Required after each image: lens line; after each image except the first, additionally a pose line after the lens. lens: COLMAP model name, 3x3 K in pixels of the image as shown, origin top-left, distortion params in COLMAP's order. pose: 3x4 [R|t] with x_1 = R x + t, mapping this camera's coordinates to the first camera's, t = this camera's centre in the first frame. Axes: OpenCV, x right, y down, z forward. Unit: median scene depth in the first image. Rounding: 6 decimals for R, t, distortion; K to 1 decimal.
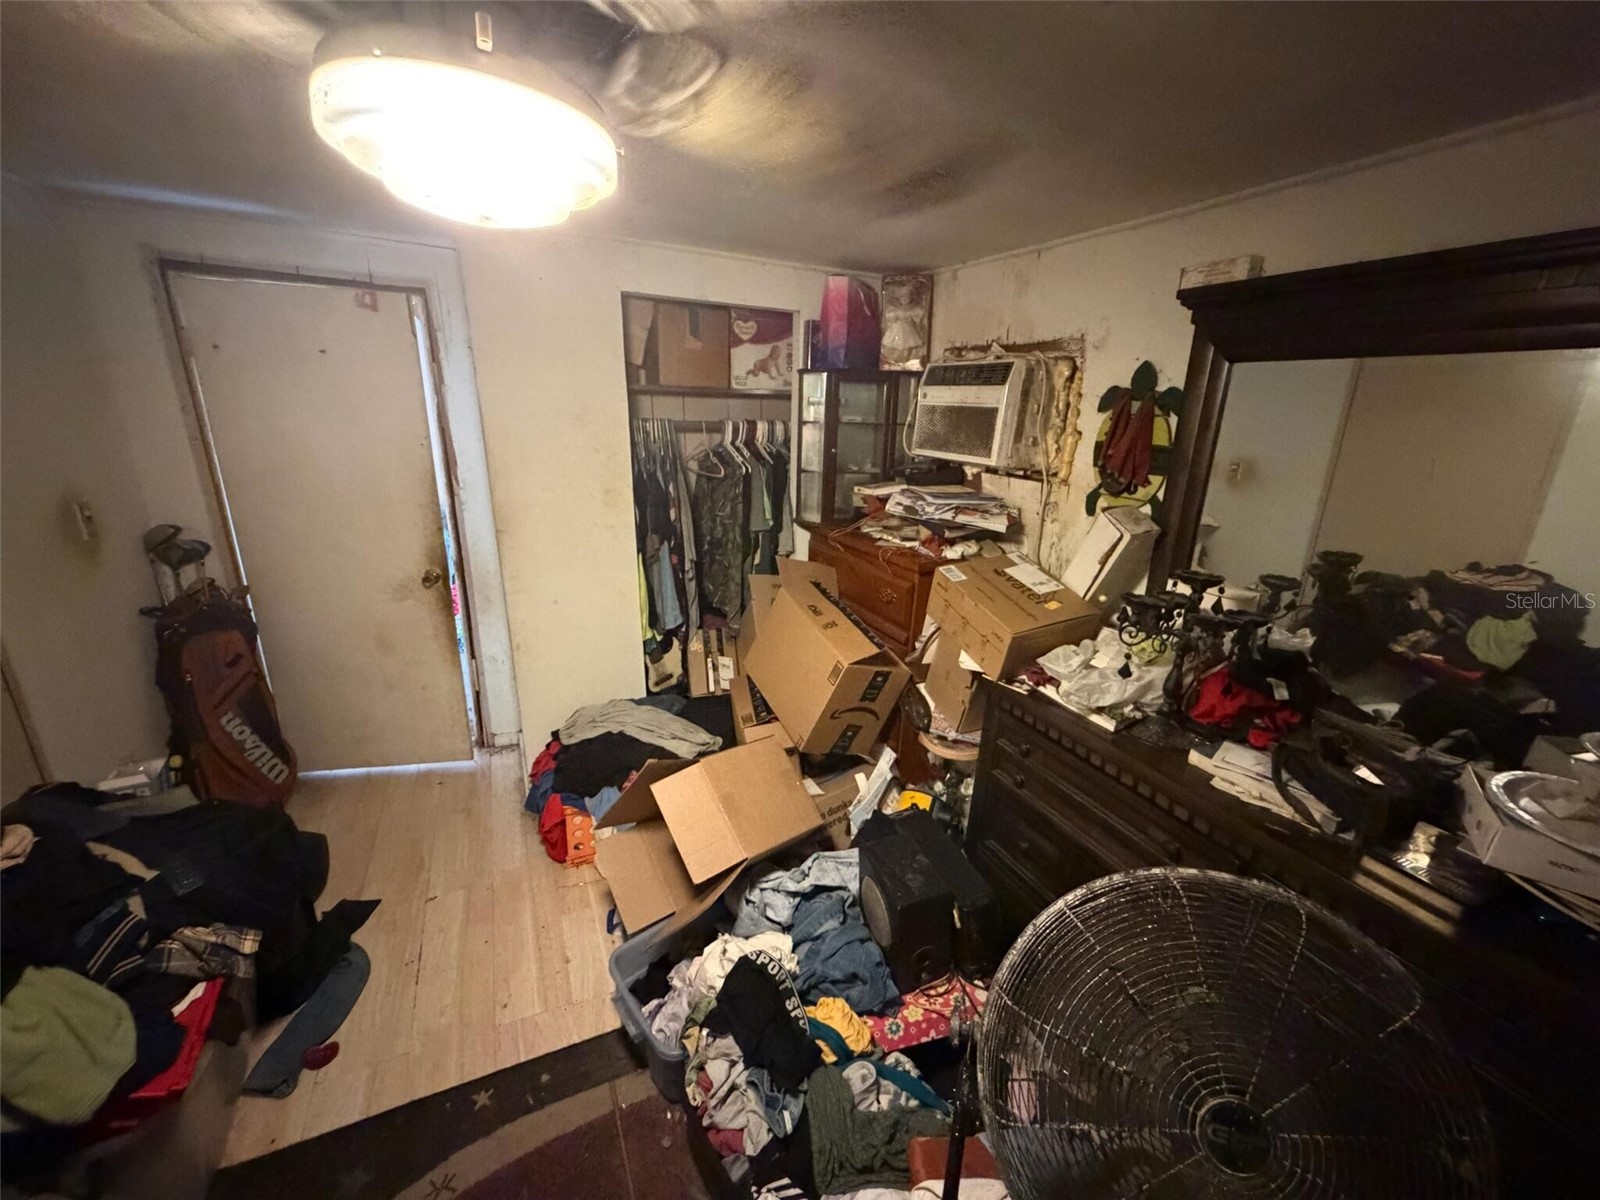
lens RADIAL K [[640.2, 0, 802.8], [0, 640.2, 603.6], [0, 0, 1]] dist [0.001609, -0.000097]
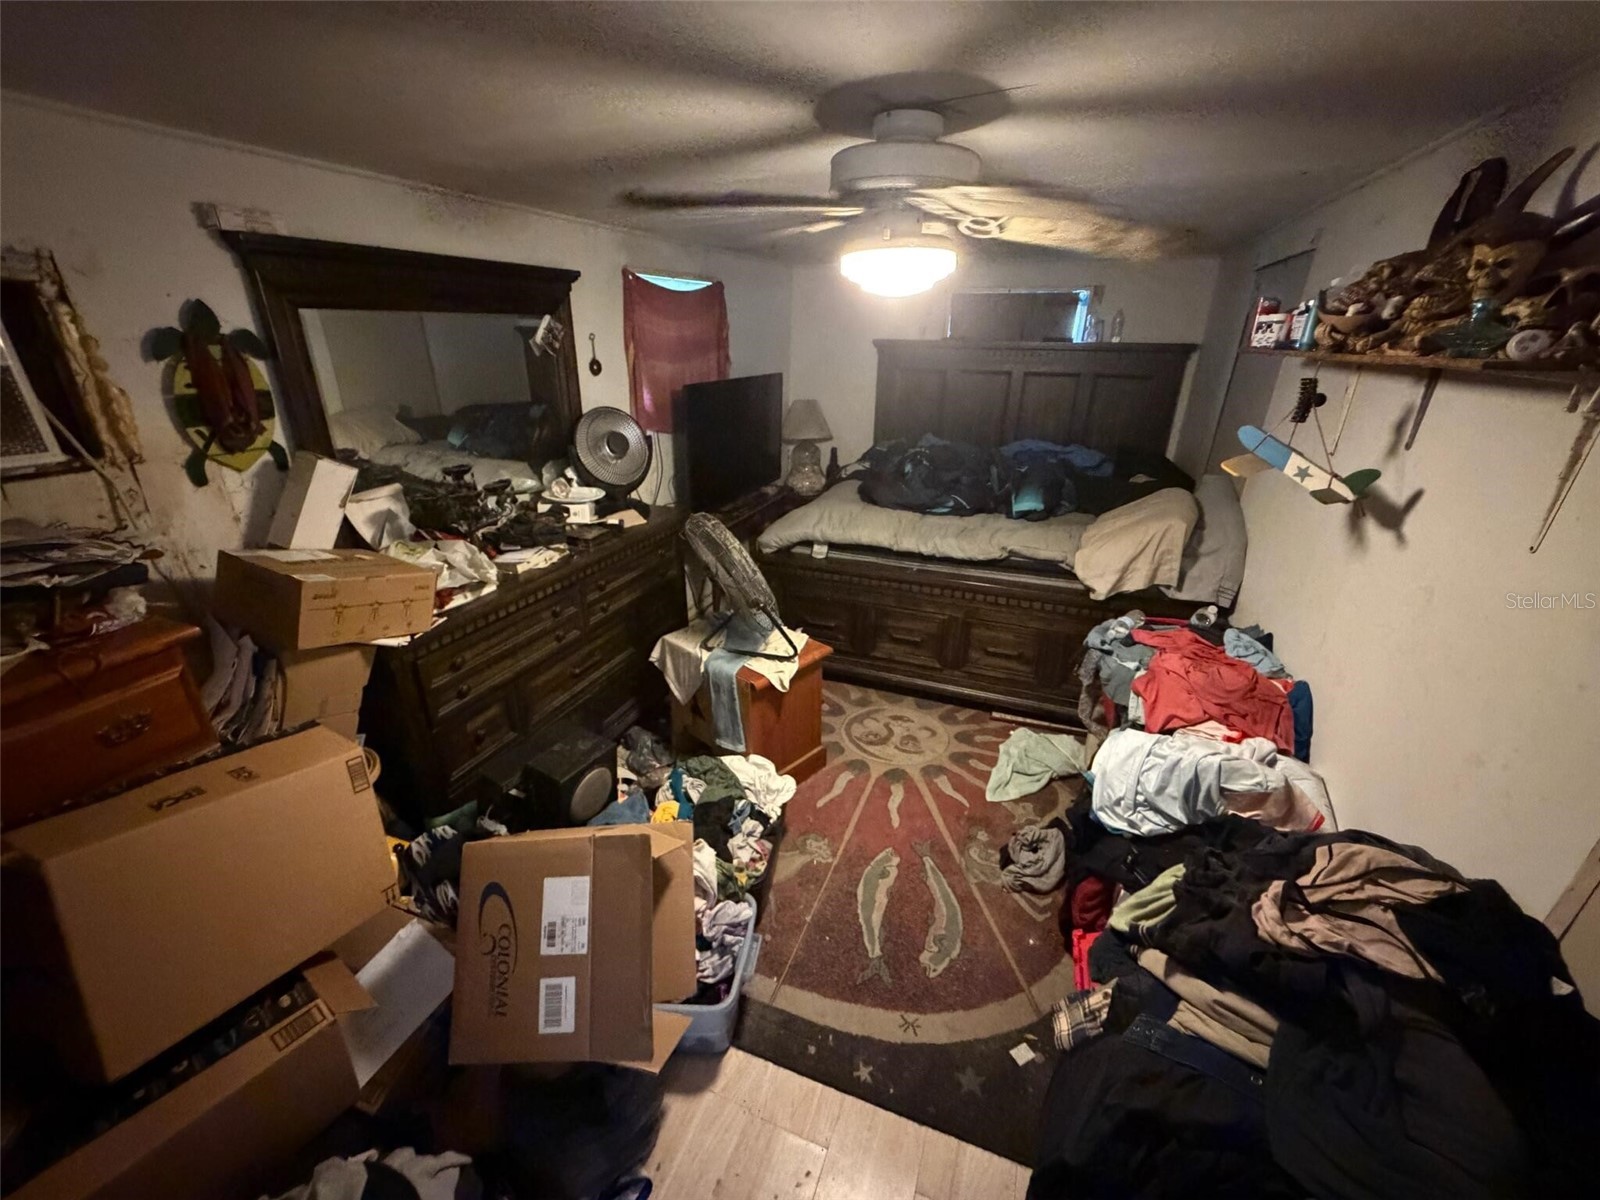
lens RADIAL K [[640.2, 0, 803.1], [0, 640.2, 603.6], [0, 0, 1]] dist [0.001609, -0.000097]
pose [[-0.687363, -0.316765, 0.653599, -0.795525], [0.184076, 0.794530, 0.578652, -0.410867], [-0.702601, 0.518056, -0.487821, 1.080956]]
